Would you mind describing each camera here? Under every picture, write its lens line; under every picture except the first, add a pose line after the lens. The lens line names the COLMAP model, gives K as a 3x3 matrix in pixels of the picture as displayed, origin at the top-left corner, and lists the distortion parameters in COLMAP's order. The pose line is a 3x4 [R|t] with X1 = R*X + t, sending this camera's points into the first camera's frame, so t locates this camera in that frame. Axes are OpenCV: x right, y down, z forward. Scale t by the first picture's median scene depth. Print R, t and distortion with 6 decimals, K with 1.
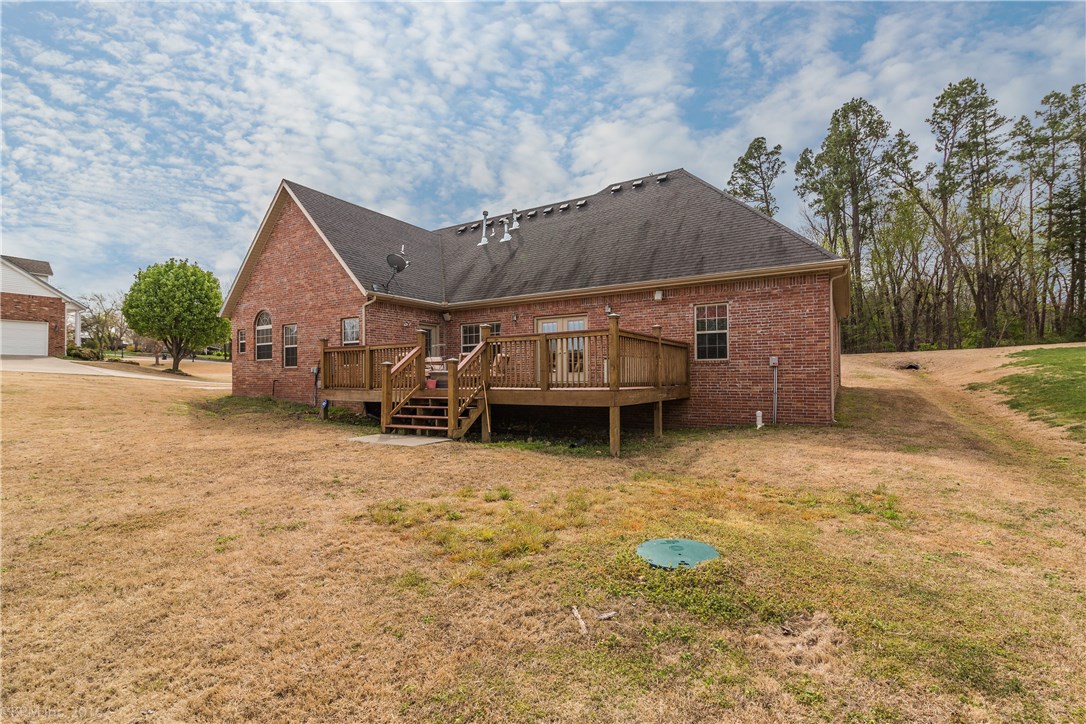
lens RADIAL K [[500.9, 0, 555.3], [0, 500.9, 360.3], [0, 0, 1]] dist [0.000867, 0.000262]
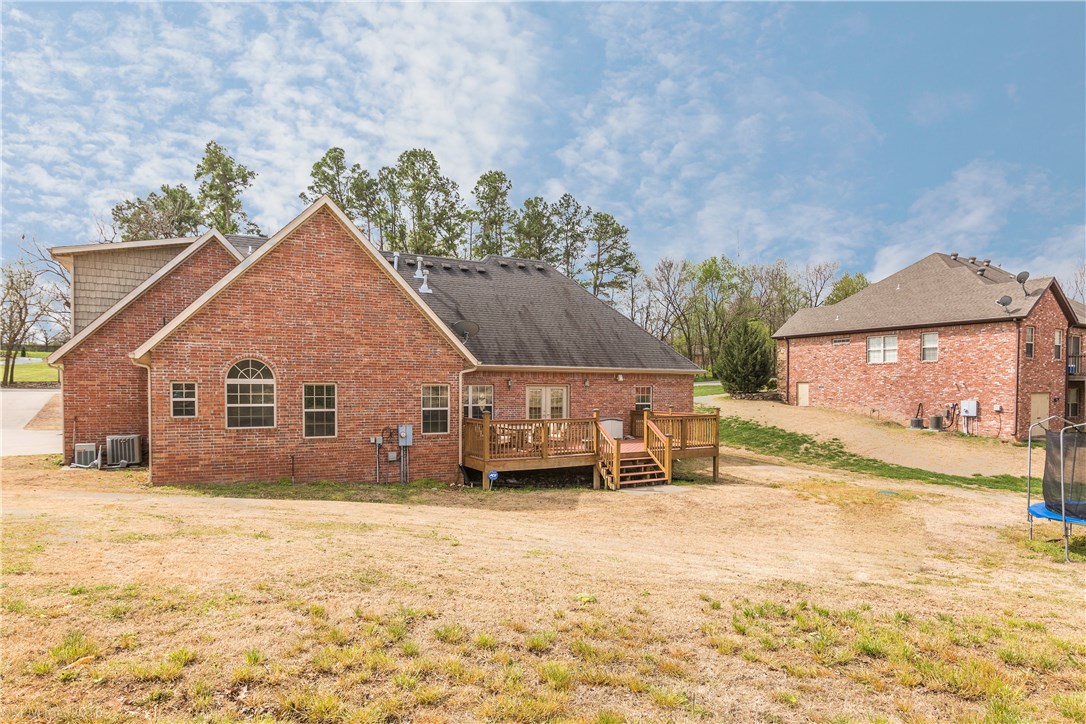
lens RADIAL K [[653.2, 0, 543.0], [0, 653.2, 362.0], [0, 0, 1]] dist [-0.000054, -0.000010]
pose [[0.478822, 0.042732, 0.876872, -1.296233], [-0.042152, 0.998782, -0.025655, -0.094542], [-0.876900, -0.024678, 0.480040, 0.220740]]
